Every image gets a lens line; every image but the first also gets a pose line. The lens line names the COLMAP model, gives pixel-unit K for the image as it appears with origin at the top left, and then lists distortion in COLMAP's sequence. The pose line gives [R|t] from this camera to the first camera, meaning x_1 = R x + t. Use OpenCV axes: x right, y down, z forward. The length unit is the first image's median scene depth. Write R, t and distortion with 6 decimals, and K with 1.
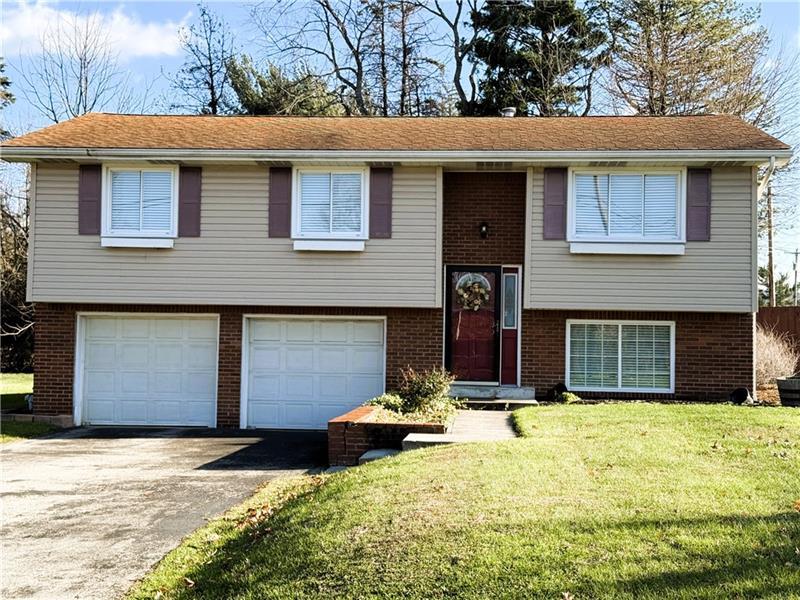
lens RADIAL K [[1124.8, 0, 366.6], [0, 1124.8, 318.6], [0, 0, 1]] dist [0.054697, 0.000000]
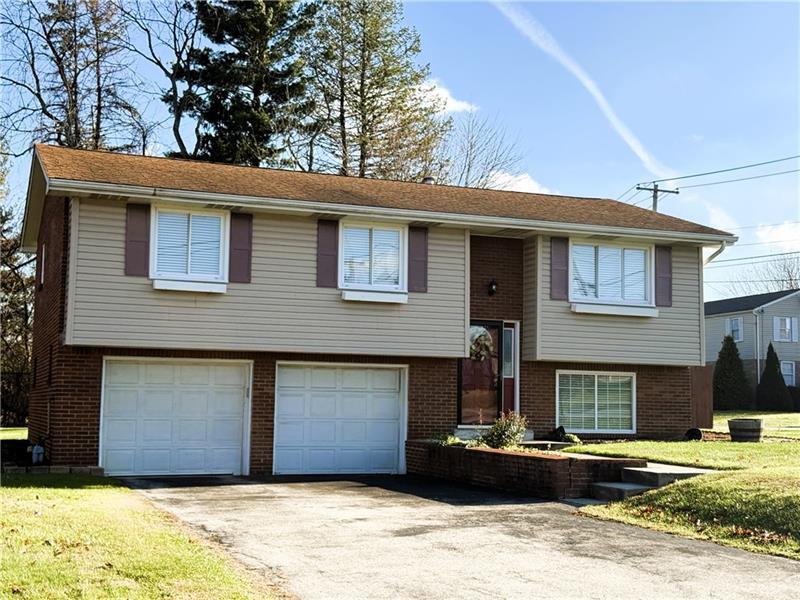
lens RADIAL K [[1124.8, 0, 404.7], [0, 1124.8, 303.4], [0, 0, 1]] dist [0.054697, 0.000000]
pose [[0.902588, 0.035746, 0.429018, -0.450794], [-0.016269, 0.998667, -0.048982, -0.007998], [-0.430197, 0.037231, 0.901967, 0.040085]]
